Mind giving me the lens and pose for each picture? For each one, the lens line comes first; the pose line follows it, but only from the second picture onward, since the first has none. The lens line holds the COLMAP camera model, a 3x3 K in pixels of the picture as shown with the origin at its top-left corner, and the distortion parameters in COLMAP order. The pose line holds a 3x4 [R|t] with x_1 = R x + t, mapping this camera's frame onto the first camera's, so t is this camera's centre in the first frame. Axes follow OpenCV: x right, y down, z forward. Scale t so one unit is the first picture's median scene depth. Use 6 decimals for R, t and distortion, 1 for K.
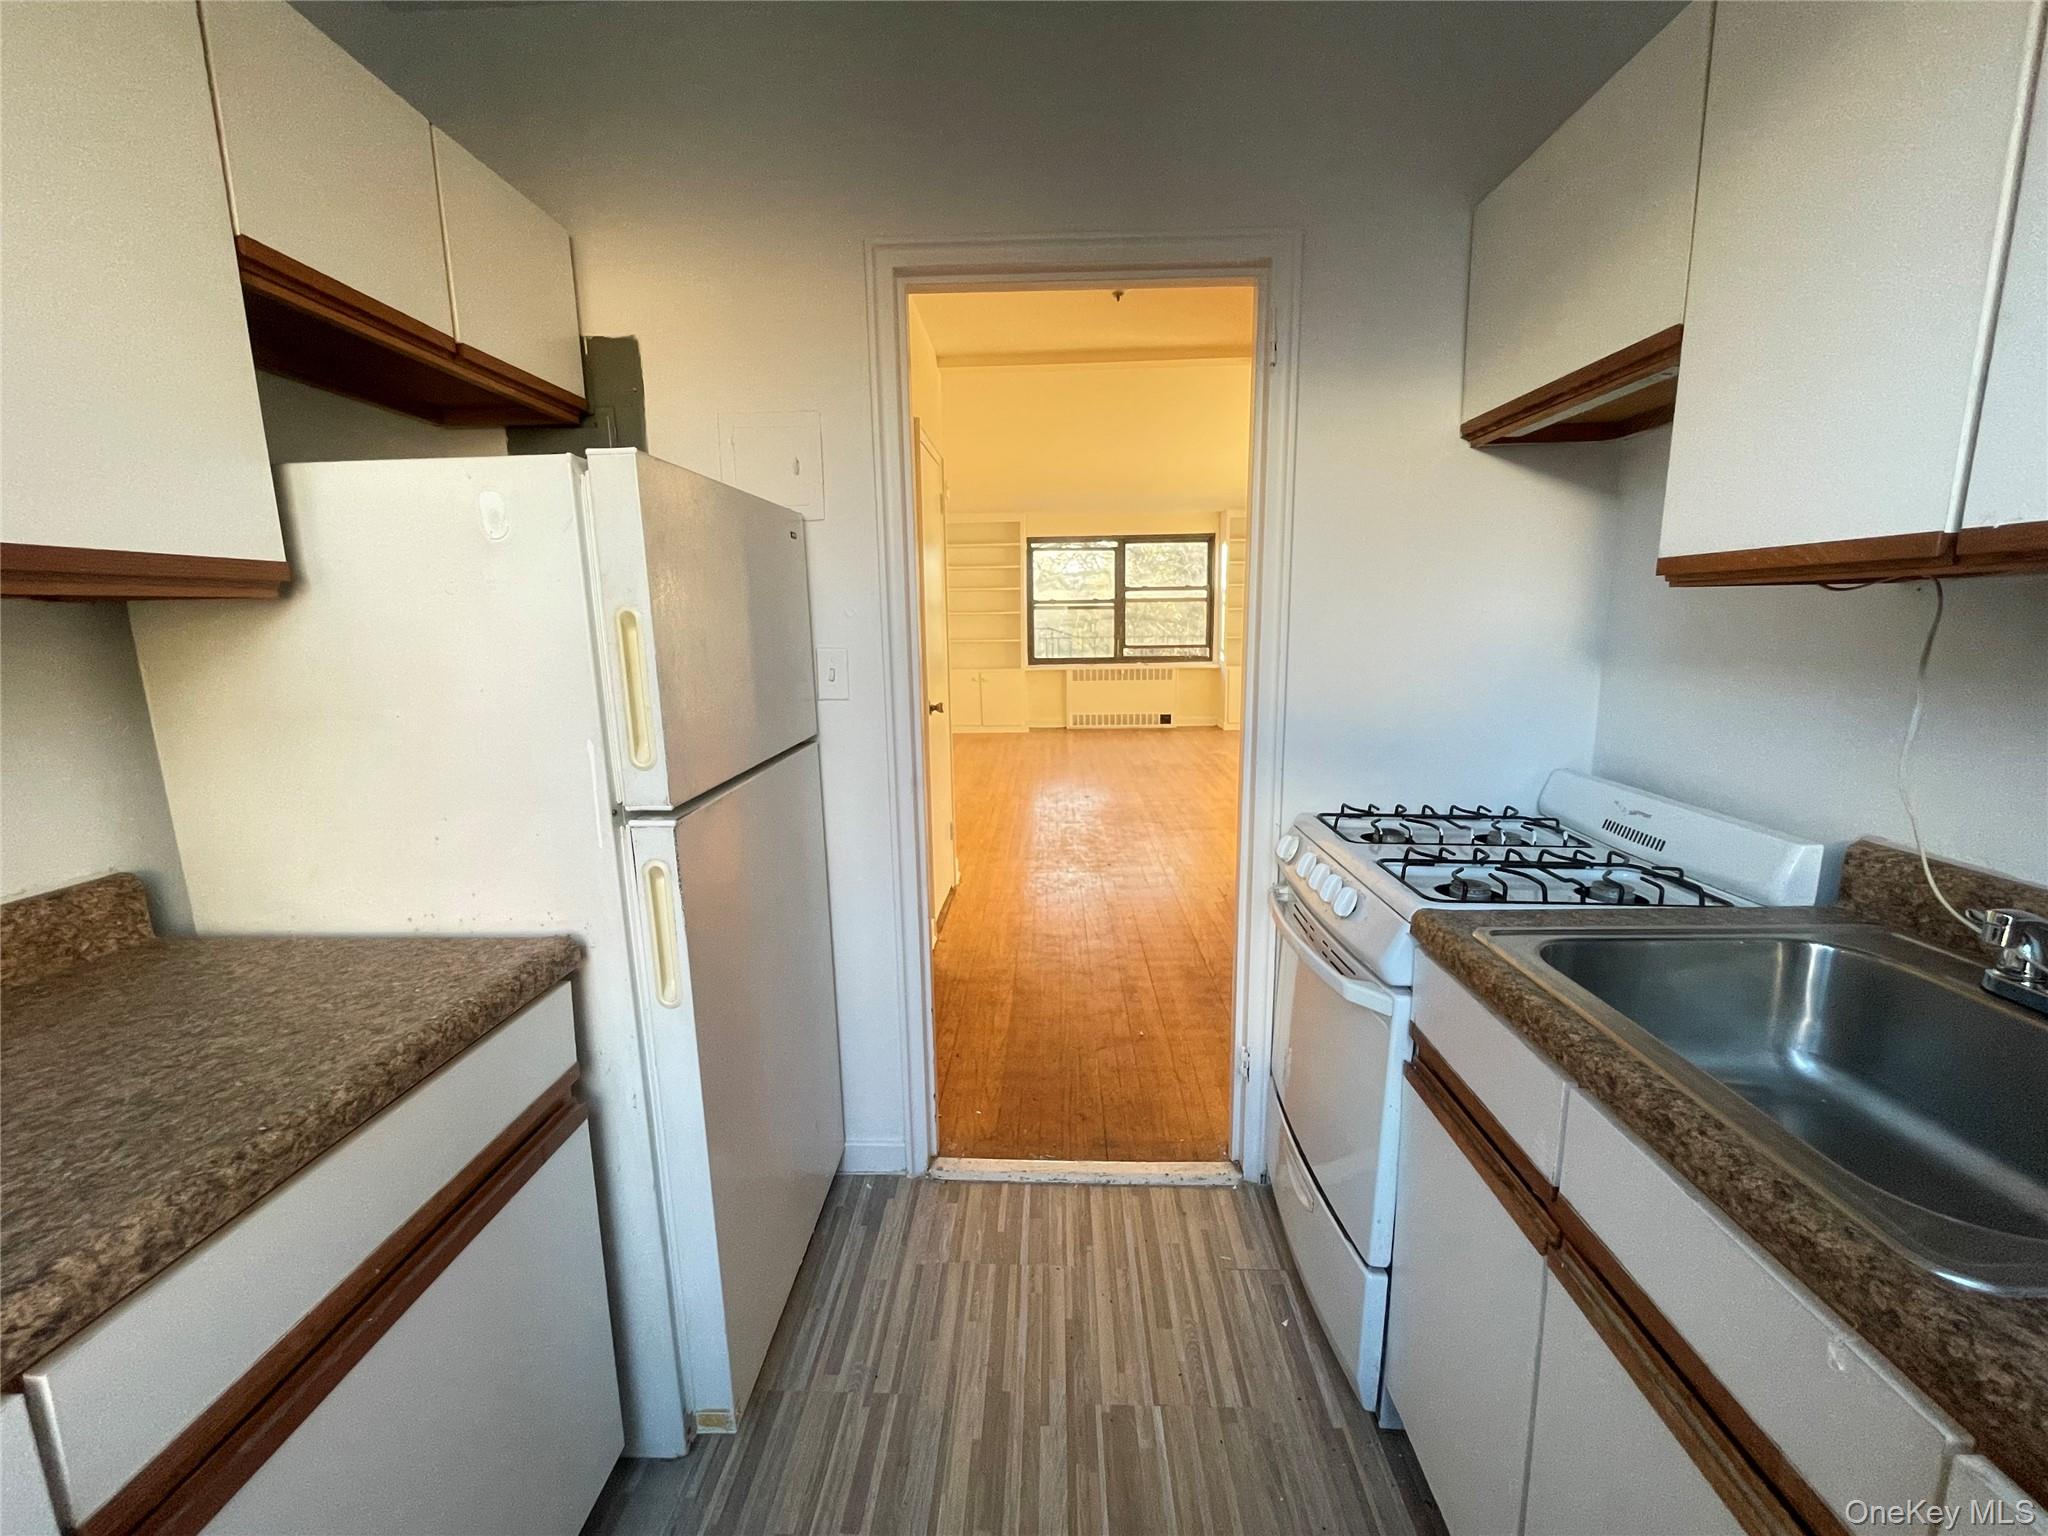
lens RADIAL K [[830.1, 0, 1024.0], [0, 830.1, 768.0], [0, 0, 1]] dist [-0.002983, -0.000095]
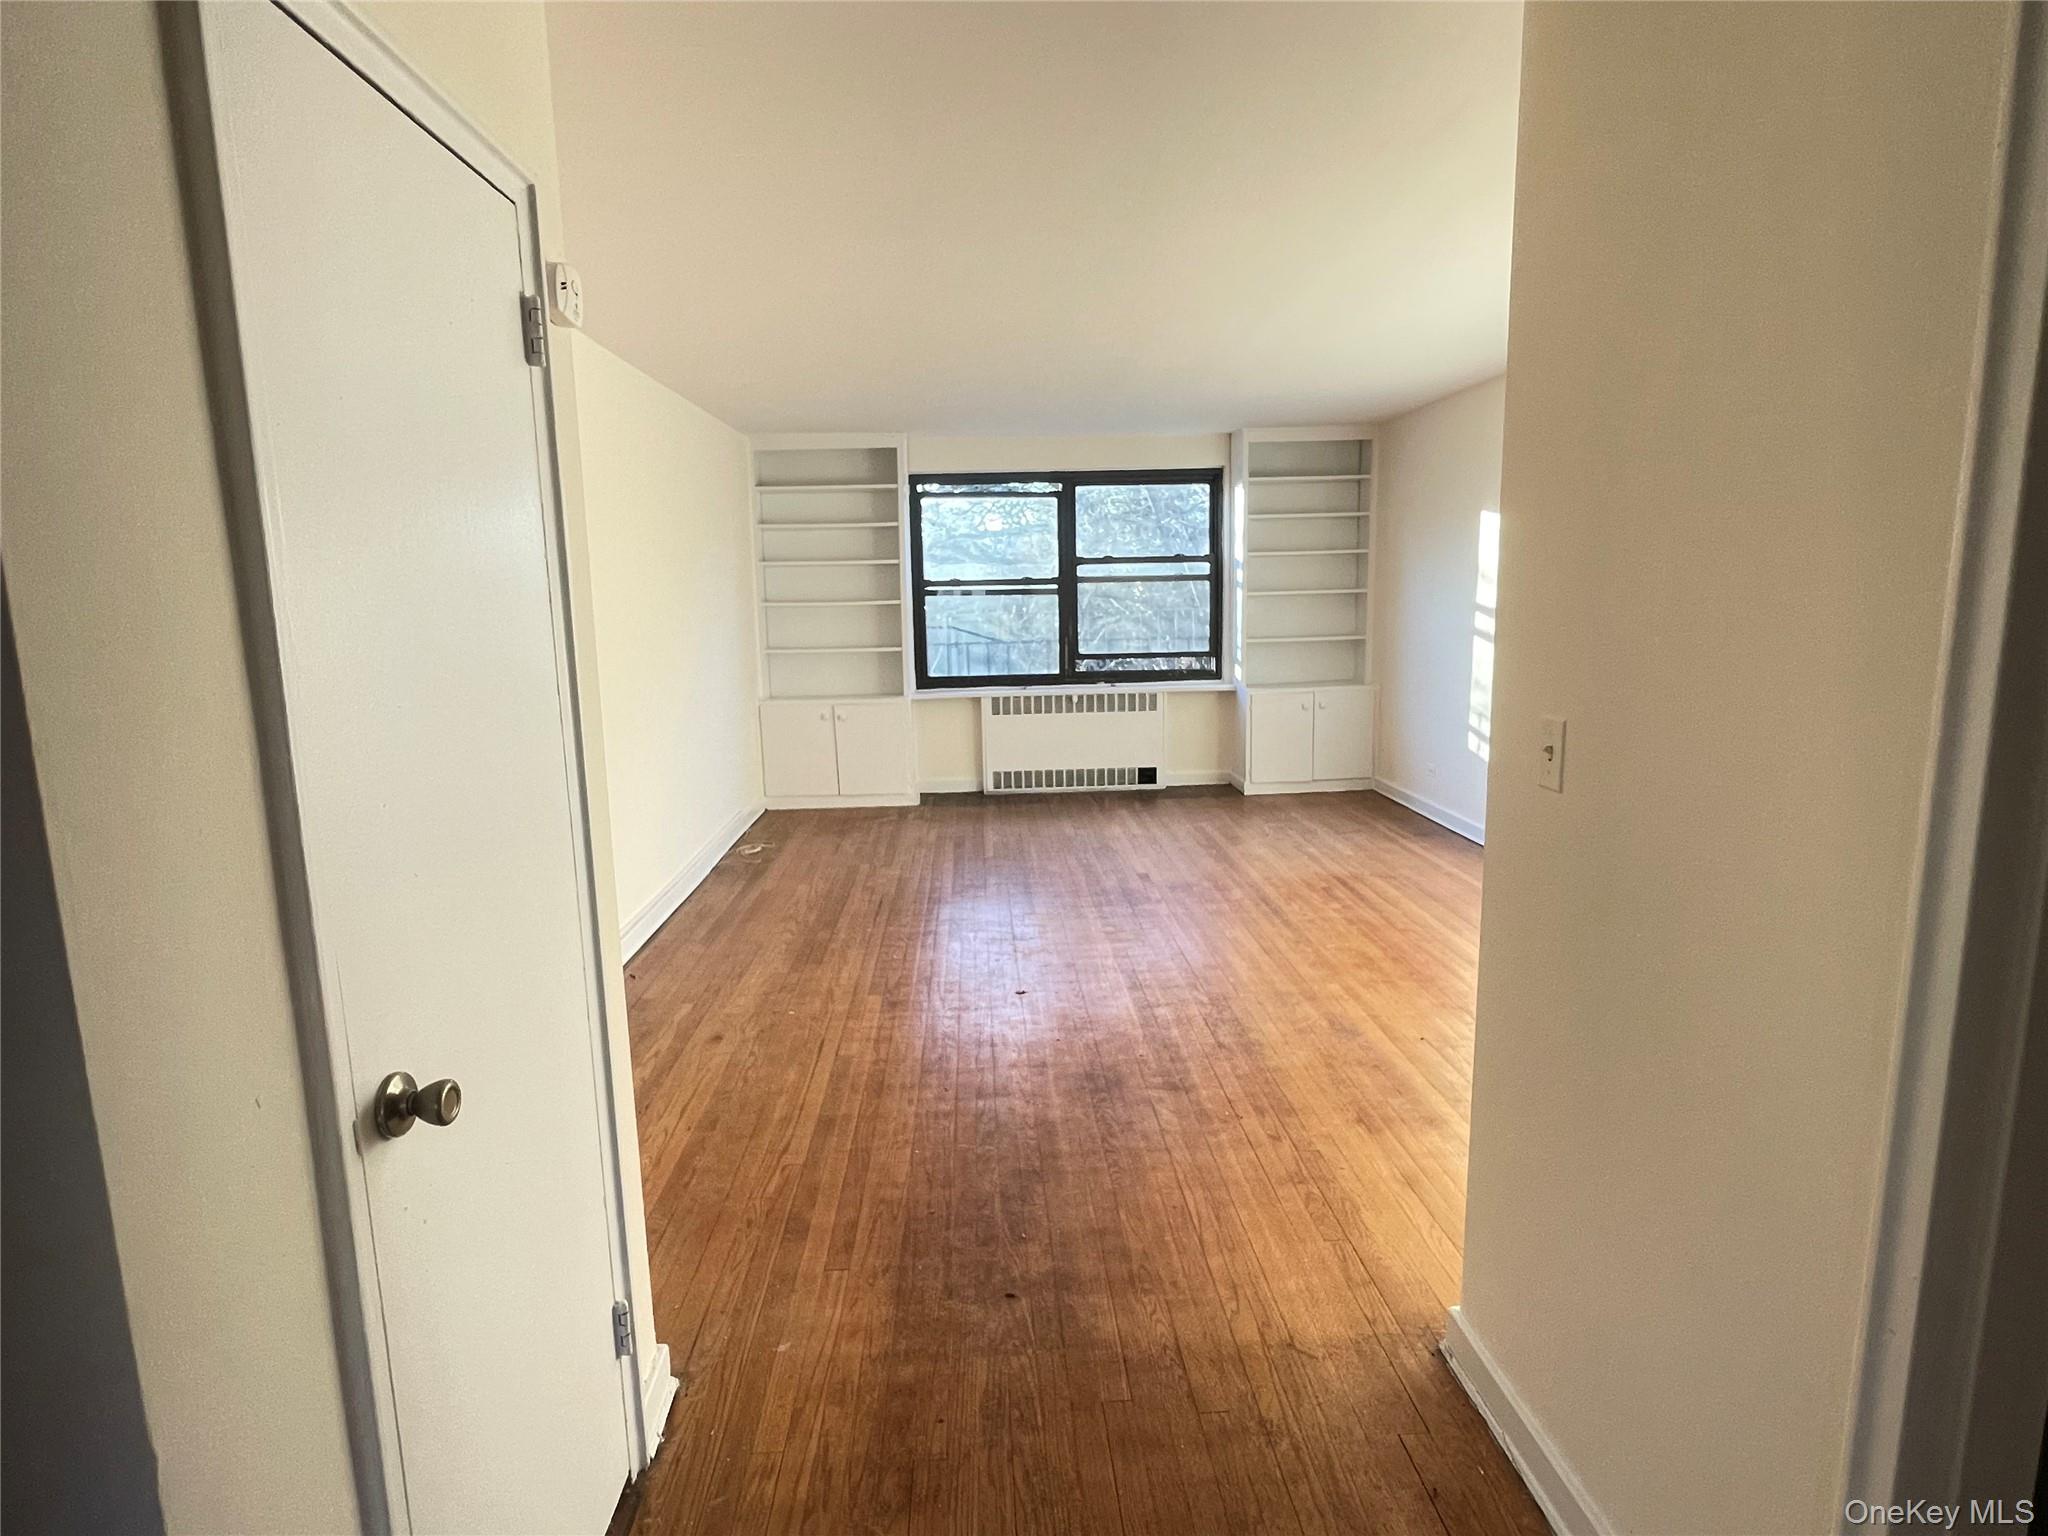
lens RADIAL K [[1076.7, 0, 1024.0], [0, 1076.7, 768.0], [0, 0, 1]] dist [-0.003776, -0.000838]
pose [[0.996524, -0.019522, 0.080981, 0.121490], [0.020535, 0.999721, -0.011695, -0.385620], [-0.080730, 0.013318, 0.996647, 1.531676]]
